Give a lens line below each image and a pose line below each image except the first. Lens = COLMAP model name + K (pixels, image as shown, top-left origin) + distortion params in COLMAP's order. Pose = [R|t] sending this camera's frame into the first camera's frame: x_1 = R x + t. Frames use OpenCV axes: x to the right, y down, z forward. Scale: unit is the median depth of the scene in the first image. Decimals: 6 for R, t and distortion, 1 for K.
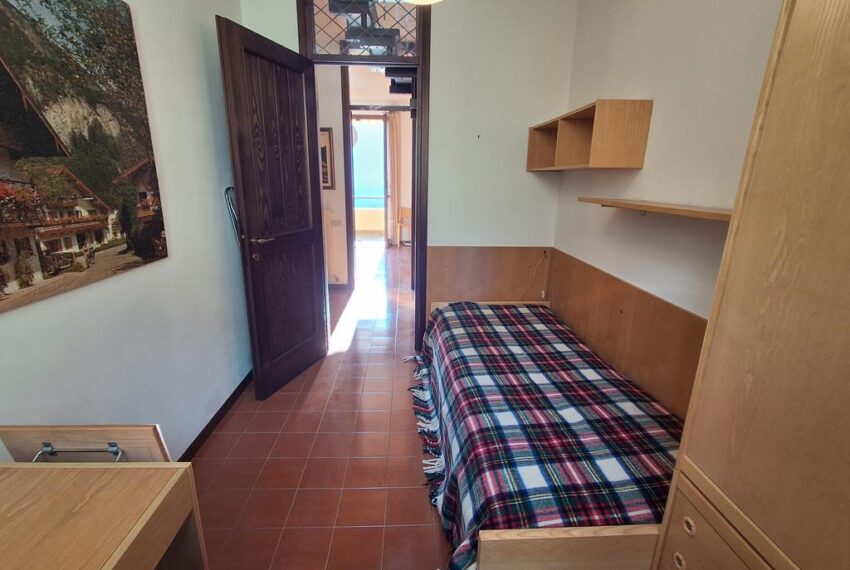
lens RADIAL K [[388.0, 0, 420.7], [0, 388.0, 282.5], [0, 0, 1]] dist [-0.001150, 0.014904]
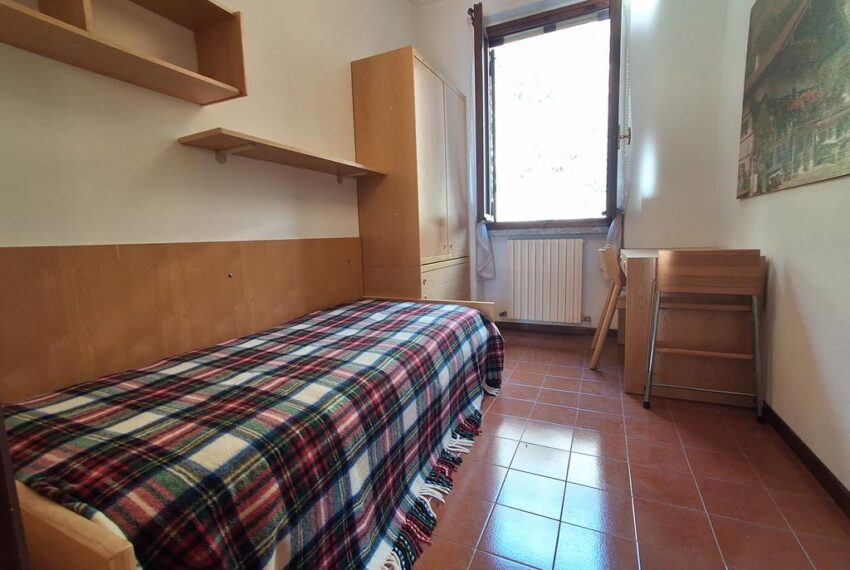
lens RADIAL K [[388.0, 0, 420.7], [0, 388.0, 282.5], [0, 0, 1]] dist [-0.001150, 0.014904]
pose [[-0.892161, -0.046474, 0.449320, -0.240233], [0.135790, 0.921094, 0.364892, -0.160134], [-0.430824, 0.386556, -0.815454, 1.477362]]
